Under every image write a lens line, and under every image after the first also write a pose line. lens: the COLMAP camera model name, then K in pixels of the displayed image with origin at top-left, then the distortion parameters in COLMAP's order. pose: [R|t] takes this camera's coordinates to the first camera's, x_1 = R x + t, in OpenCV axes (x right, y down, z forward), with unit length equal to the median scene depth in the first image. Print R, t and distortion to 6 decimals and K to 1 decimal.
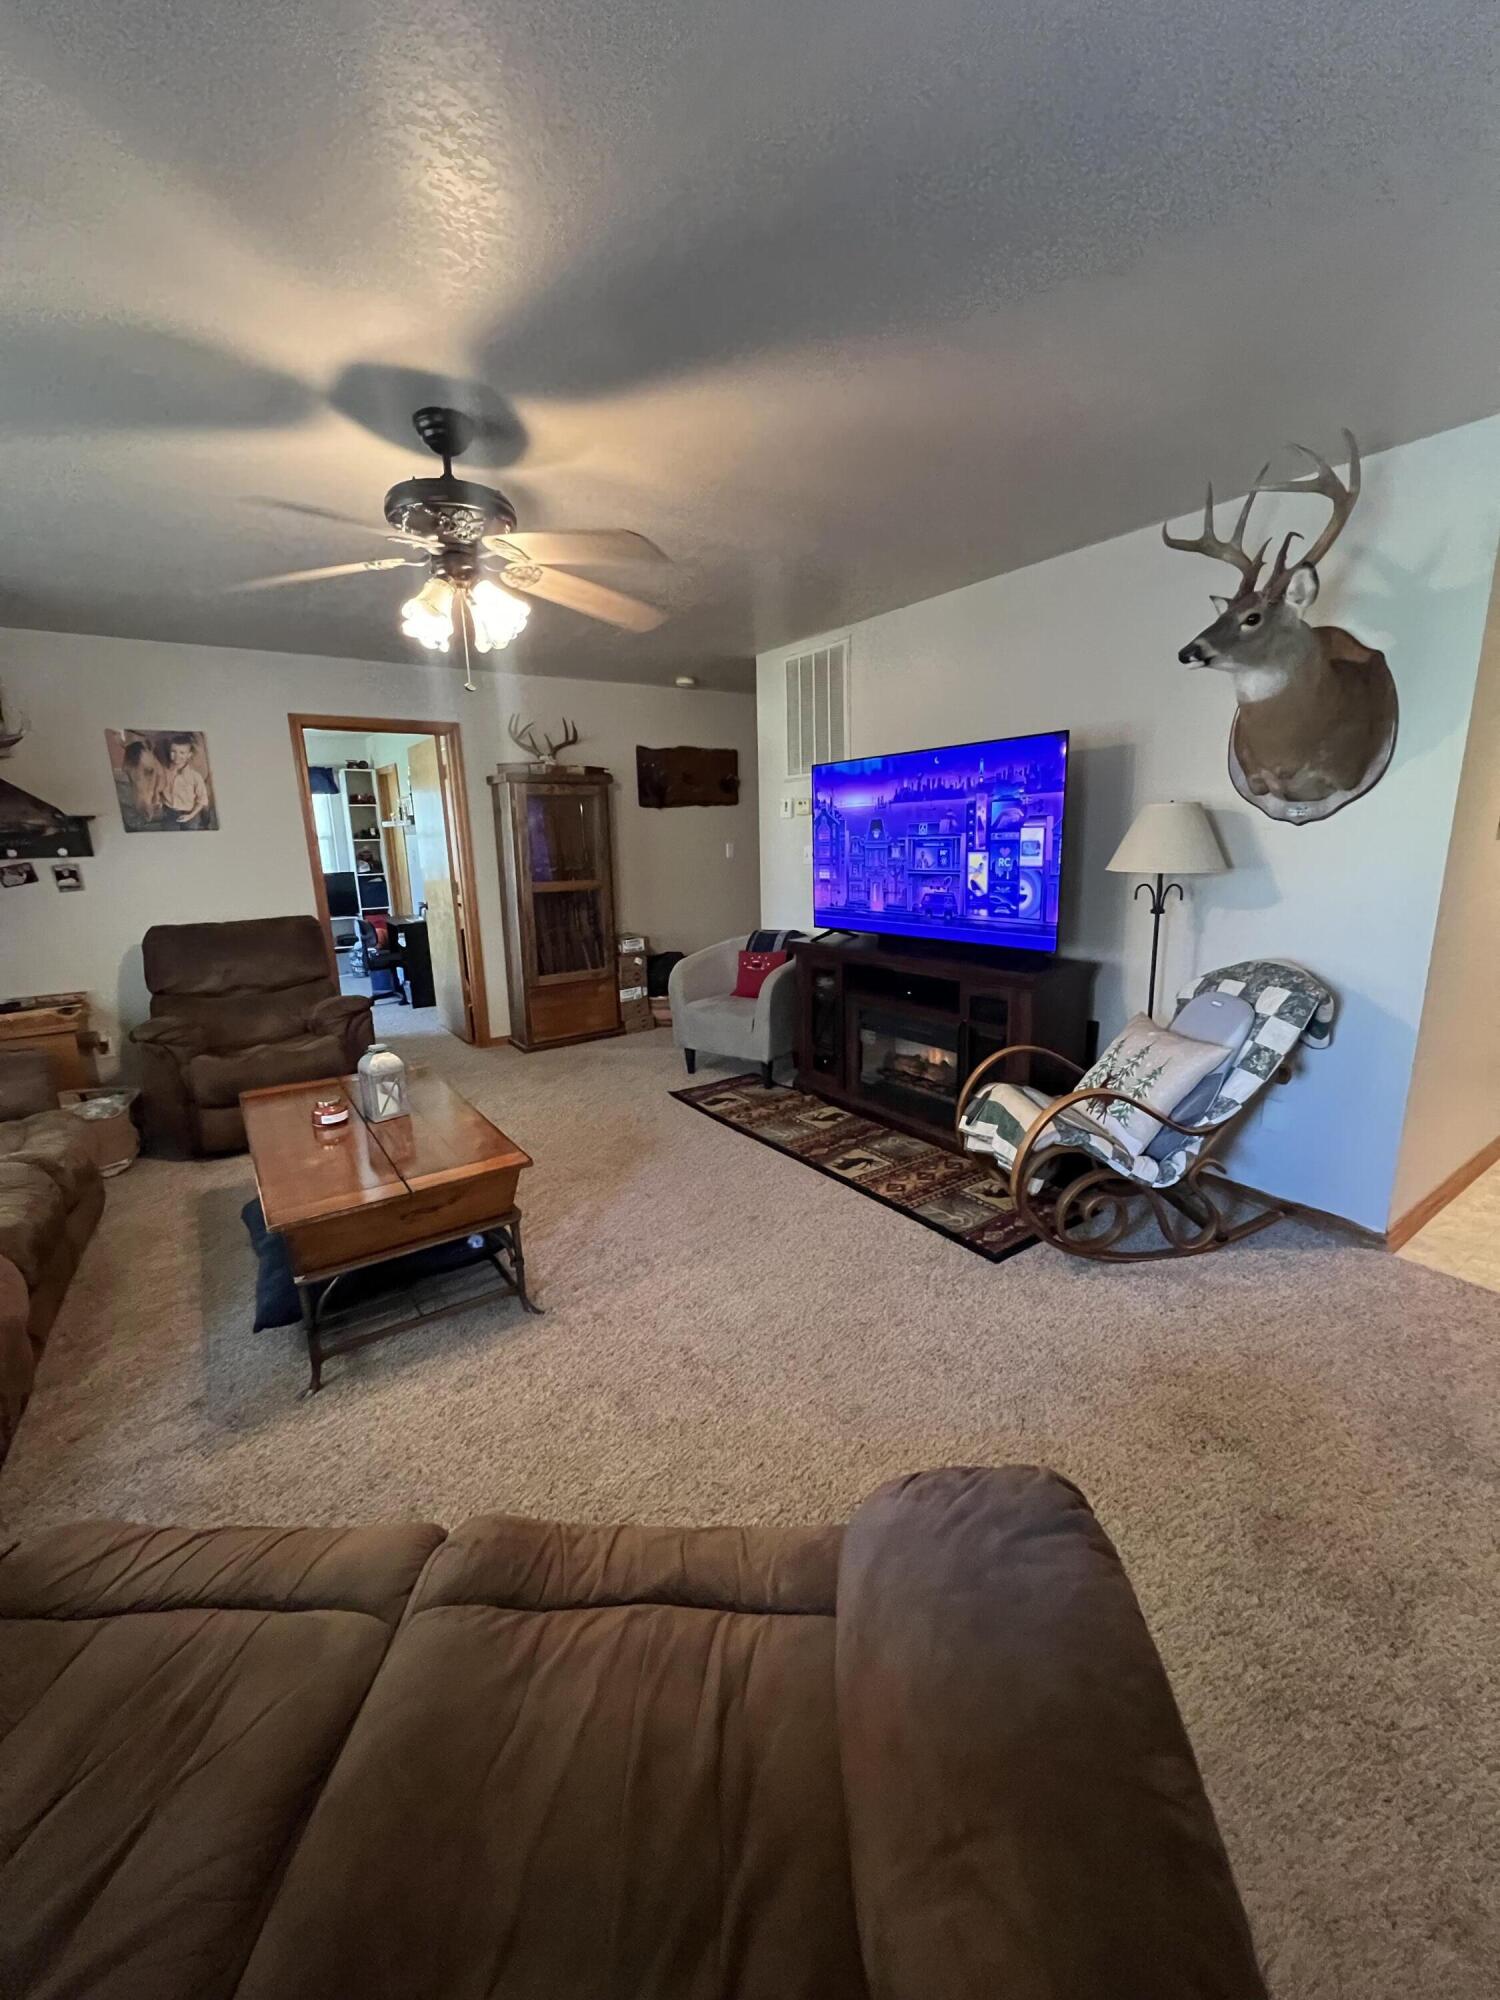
lens RADIAL K [[806.2, 0, 746.7], [0, 806.2, 1000.6], [0, 0, 1]] dist [0.000700, 0.000489]
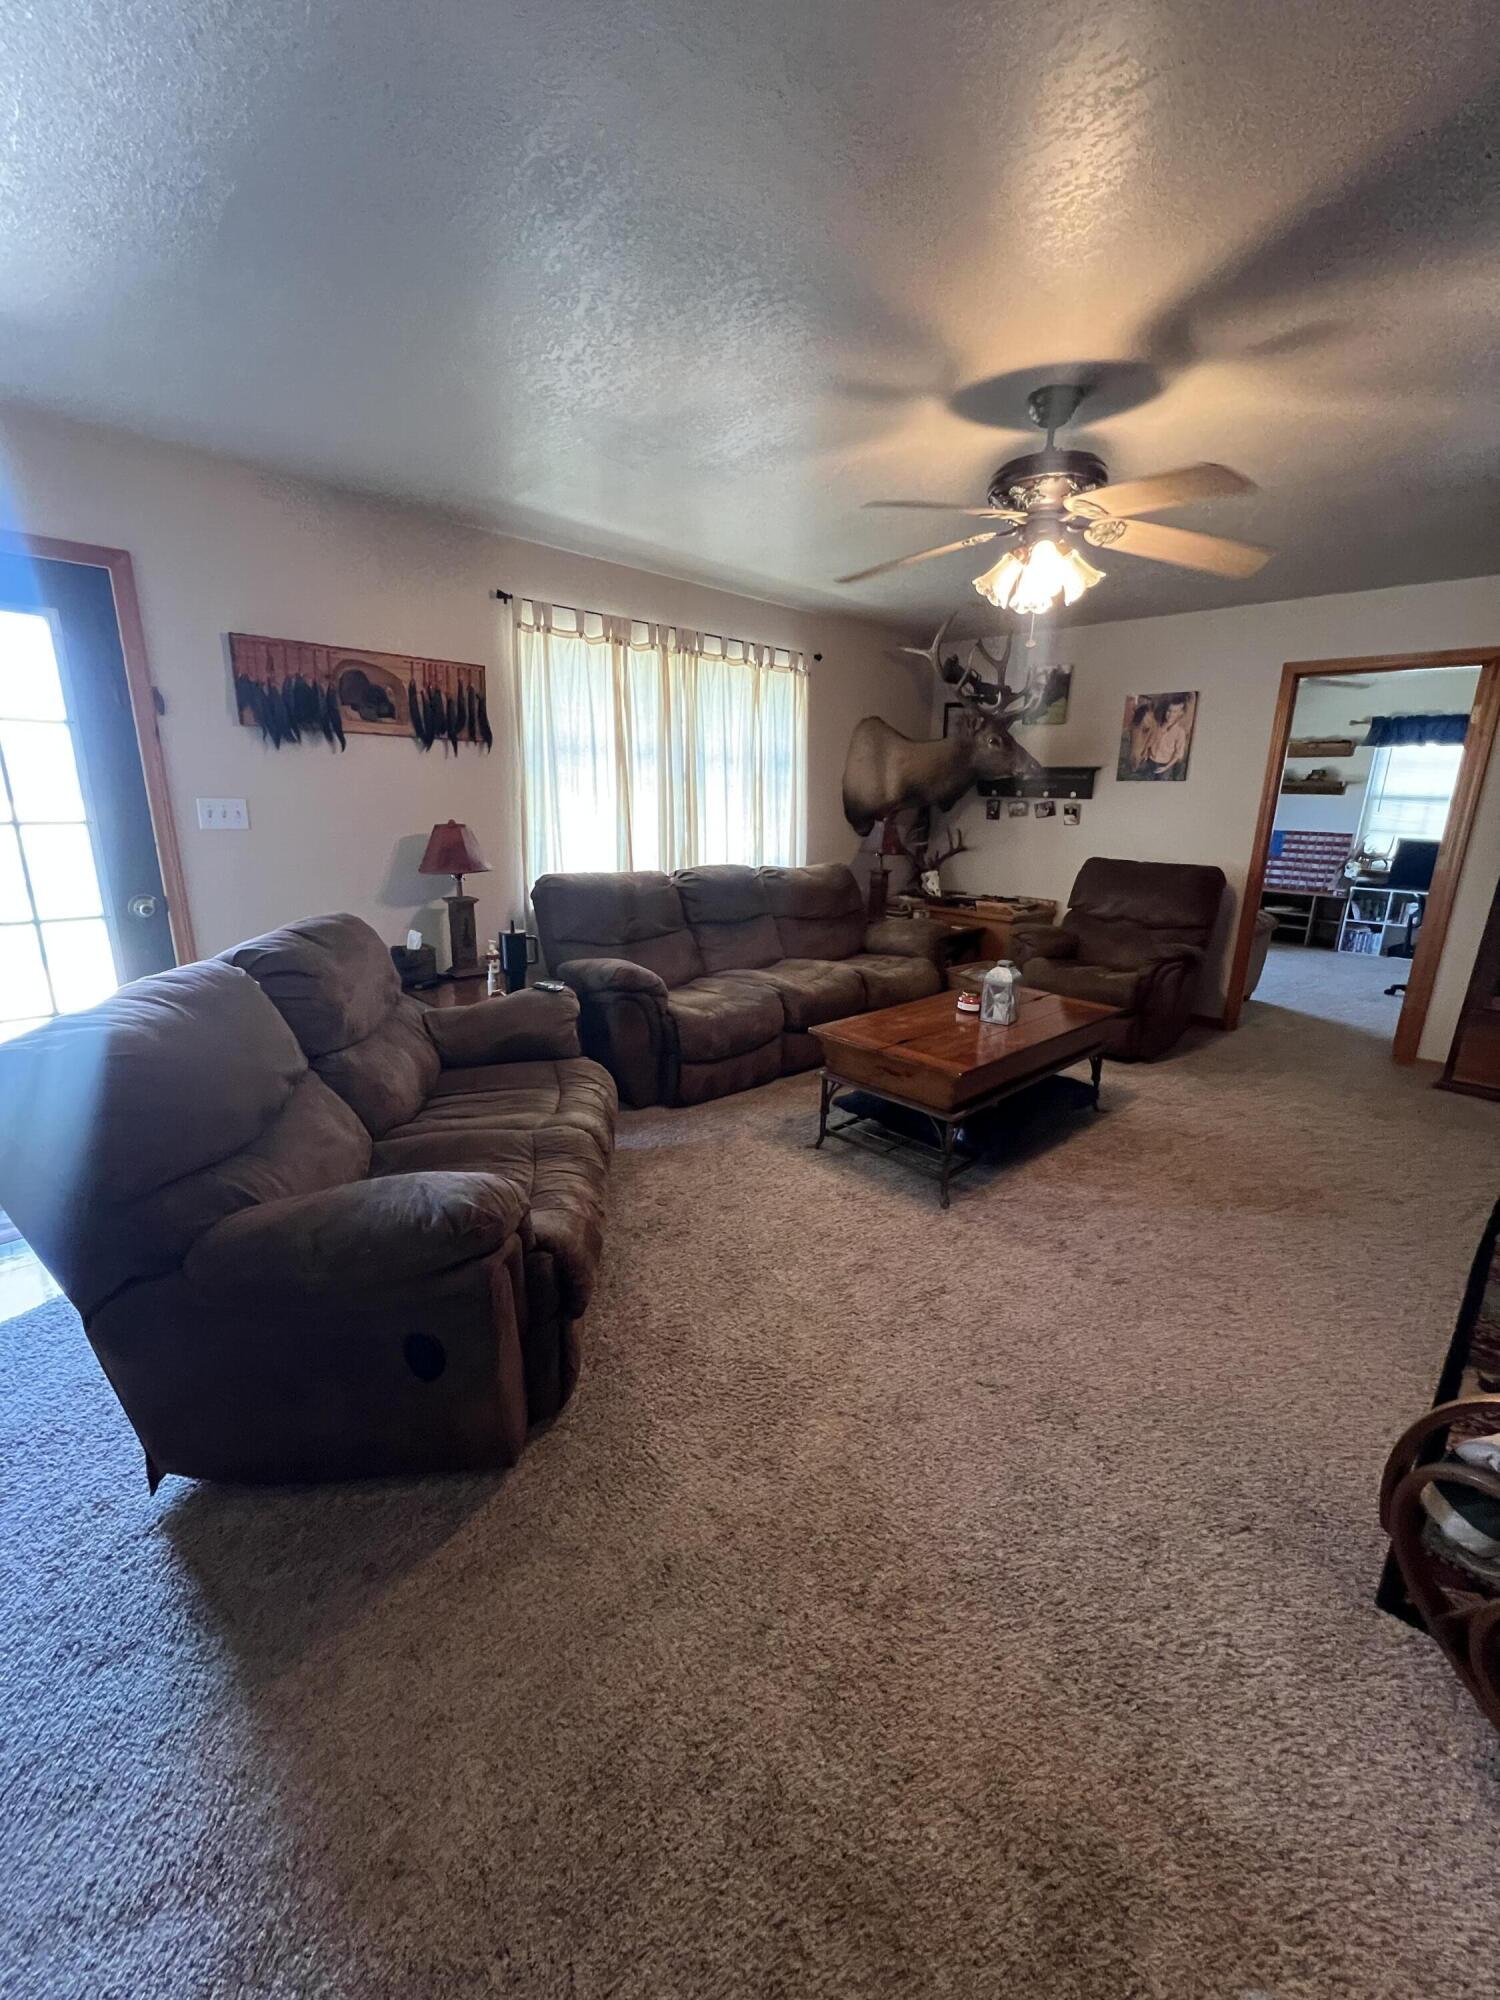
lens RADIAL K [[806.2, 0, 746.7], [0, 806.2, 1000.6], [0, 0, 1]] dist [0.000700, 0.000489]
pose [[0.163003, 0.280166, -0.946011, 0.407579], [-0.234929, 0.942278, 0.238581, -0.054454], [0.958247, 0.183356, 0.219414, 0.254985]]
